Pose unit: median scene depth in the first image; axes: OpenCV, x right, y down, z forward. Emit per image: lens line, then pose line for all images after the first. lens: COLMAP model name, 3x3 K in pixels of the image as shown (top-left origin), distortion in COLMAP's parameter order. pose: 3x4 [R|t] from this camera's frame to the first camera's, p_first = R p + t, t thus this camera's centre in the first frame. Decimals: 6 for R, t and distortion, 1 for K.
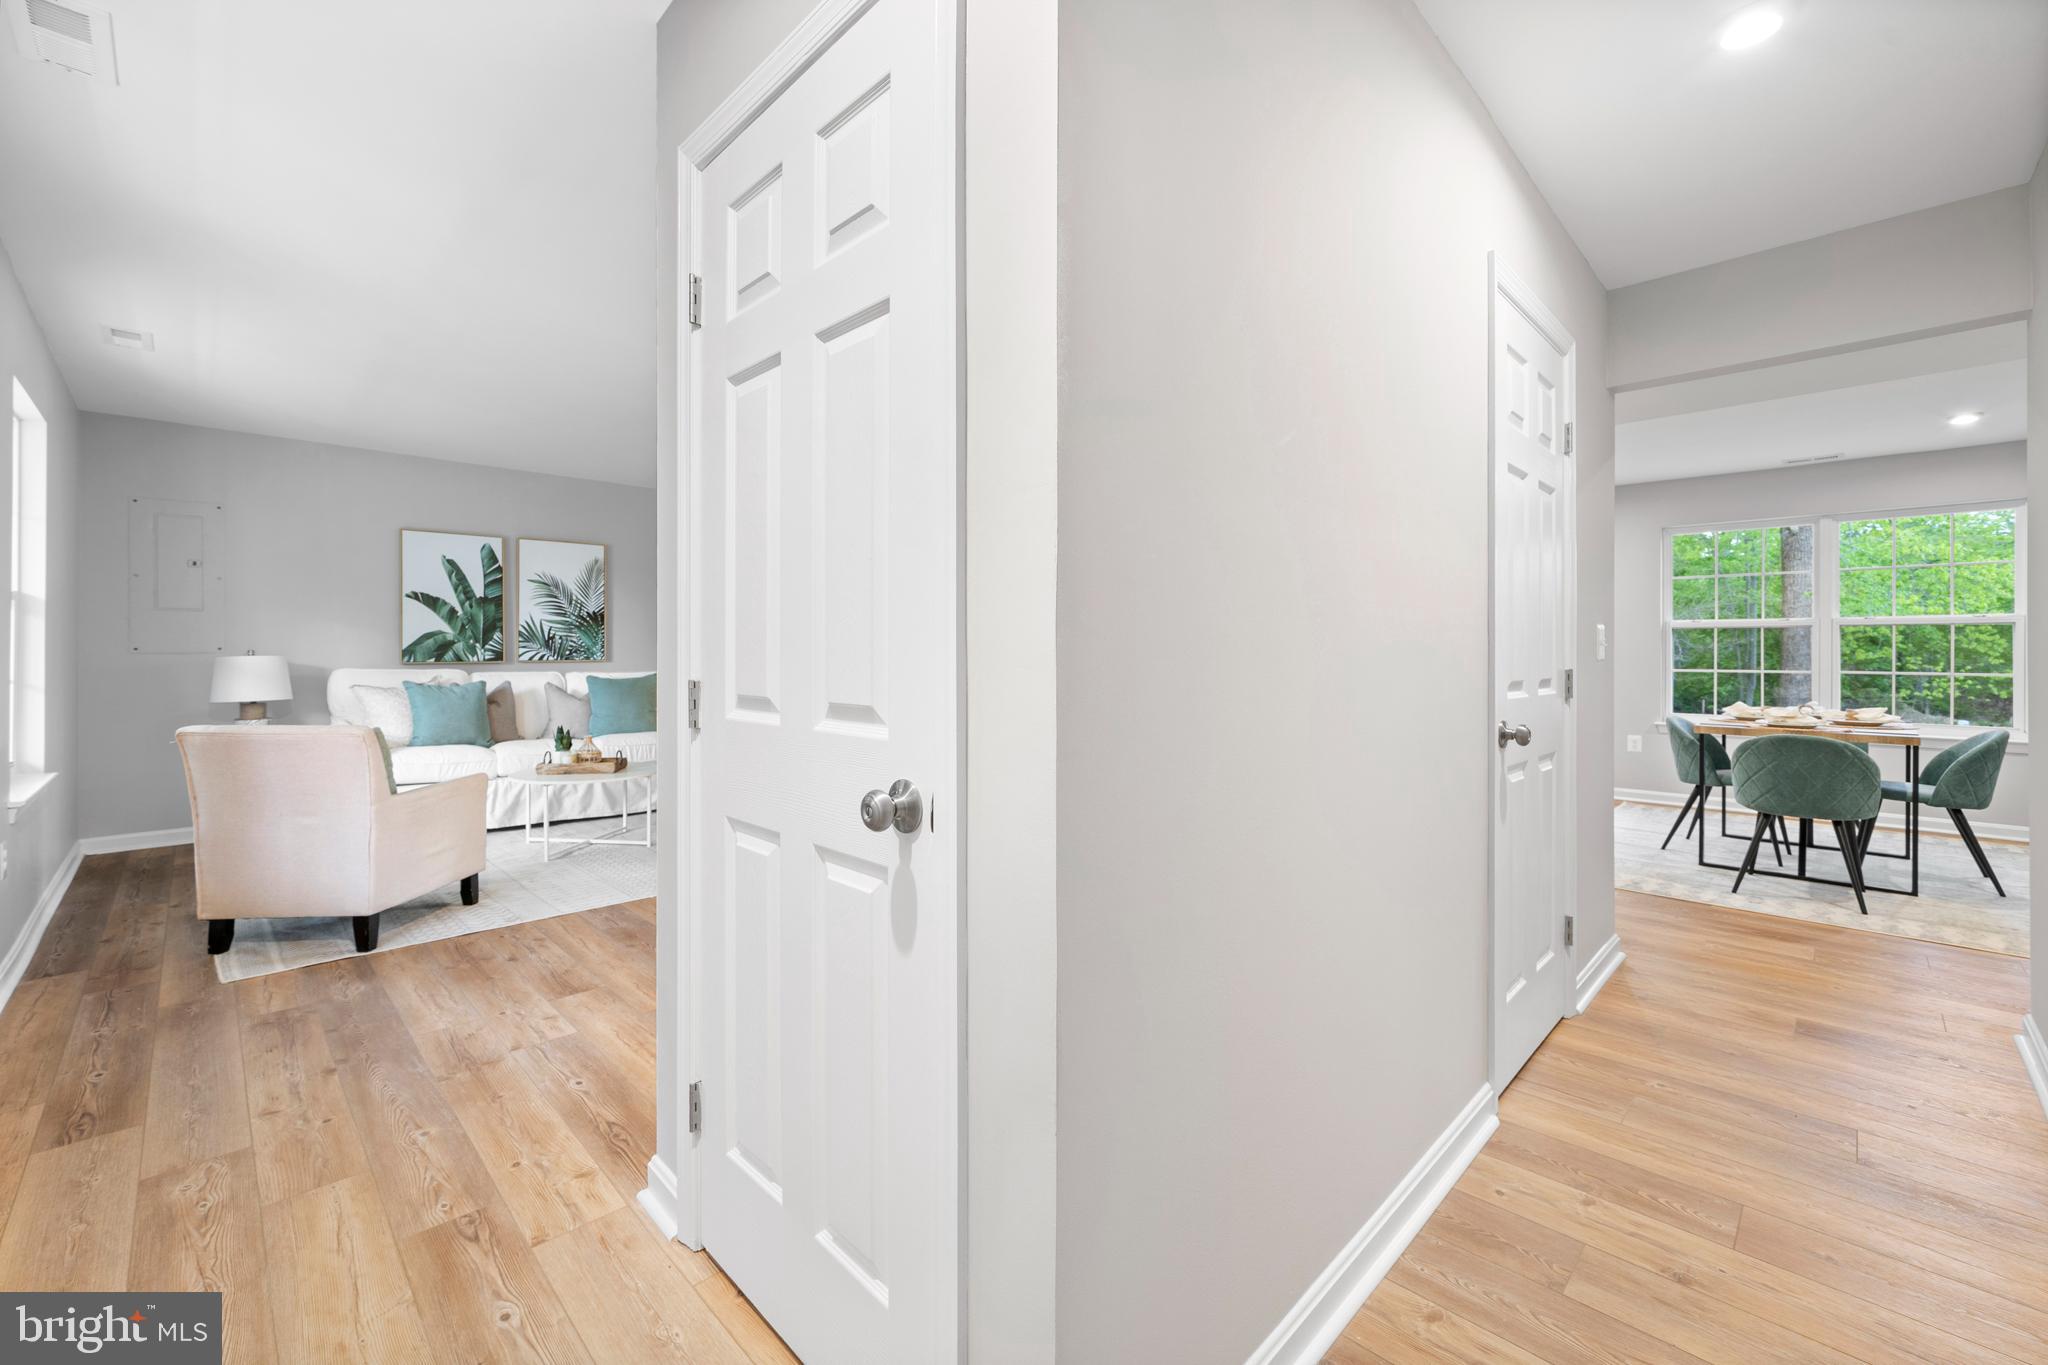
lens RADIAL K [[835.7, 0, 1025.3], [0, 835.7, 652.9], [0, 0, 1]] dist [-0.000389, 0.000019]
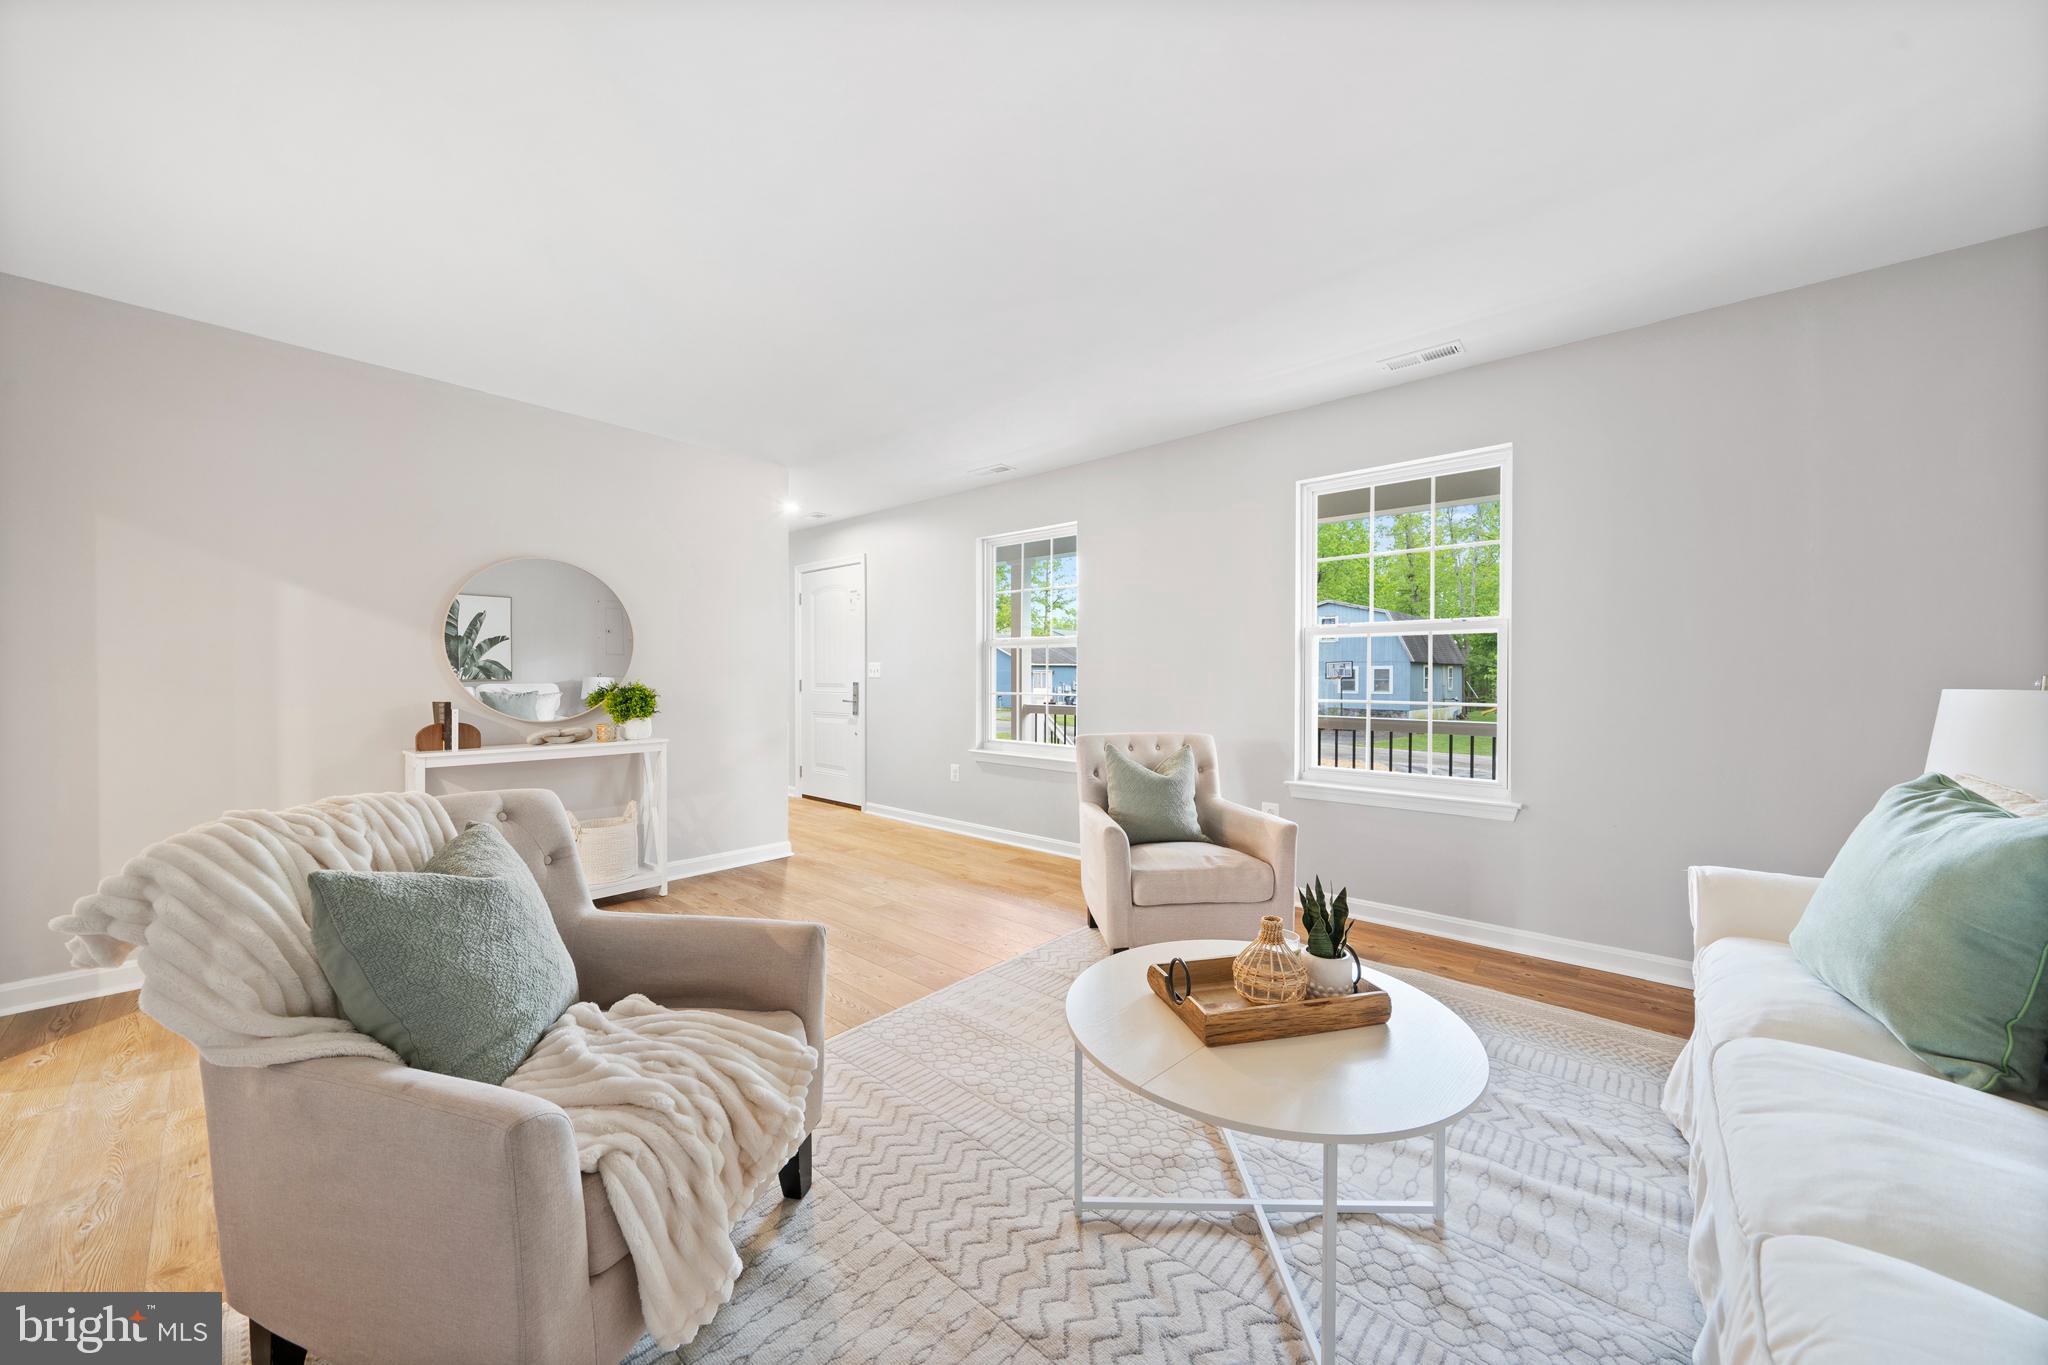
lens RADIAL K [[708.0, 0, 1024.0], [0, 708.0, 682.5], [0, 0, 1]] dist [-0.000423, -0.000029]
pose [[-0.998121, 0.001015, -0.061267, -0.344037], [0.000508, 0.999966, 0.008279, -0.000065], [0.061273, 0.008232, -0.998087, 1.095099]]
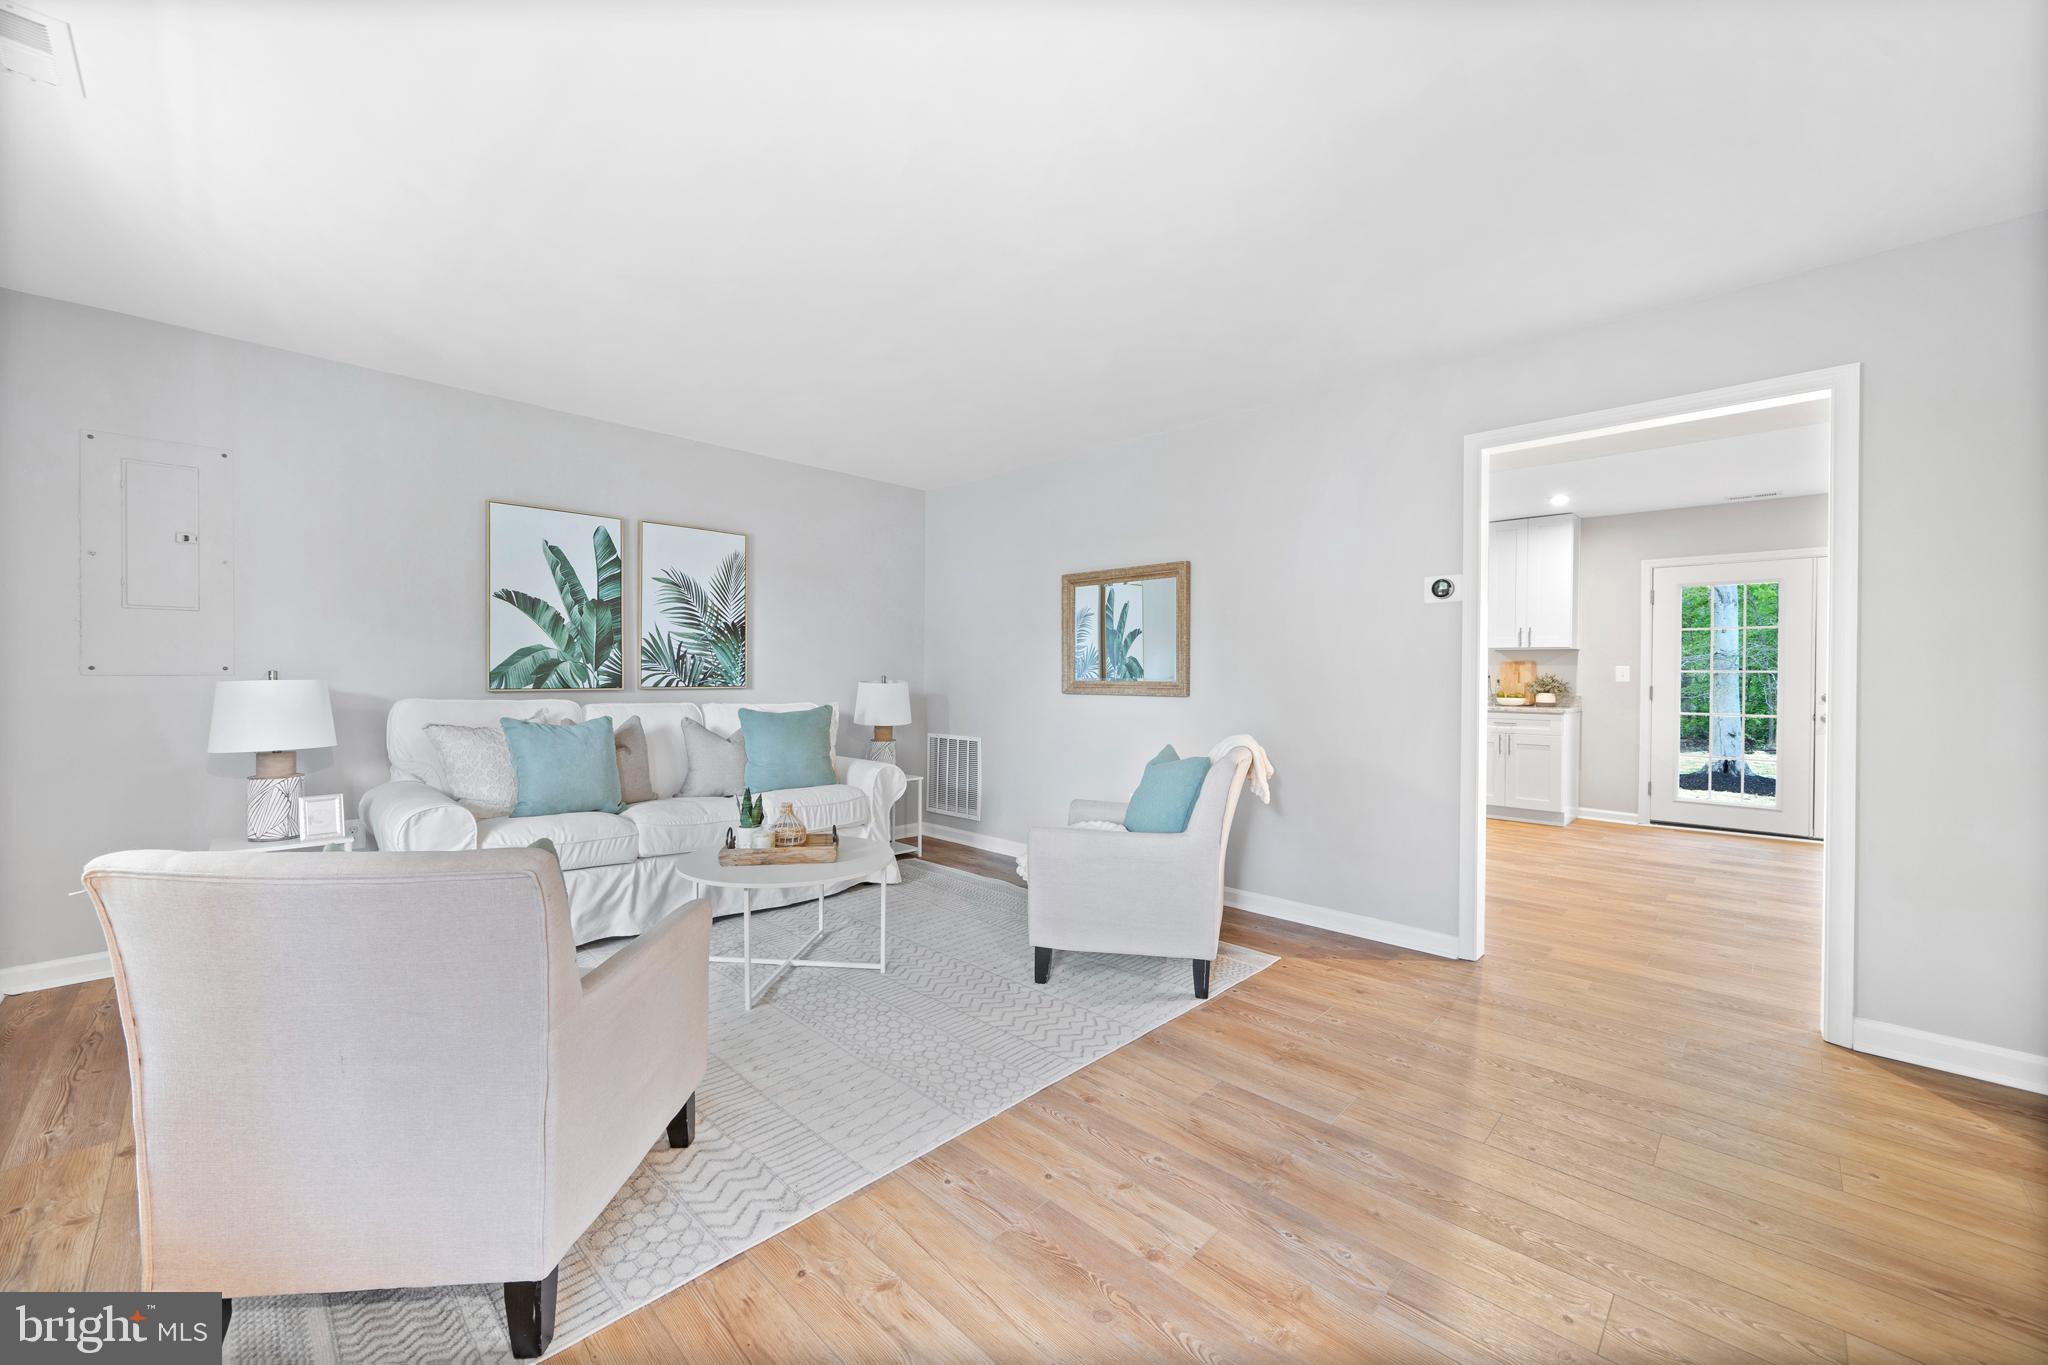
lens RADIAL K [[788.3, 0, 1024.0], [0, 788.3, 682.5], [0, 0, 1]] dist [-0.001856, 0.000012]
pose [[0.999921, 0.004089, 0.011863, -0.291781], [-0.004167, 0.999970, 0.006566, -0.001018], [-0.011835, -0.006614, 0.999908, 0.317865]]
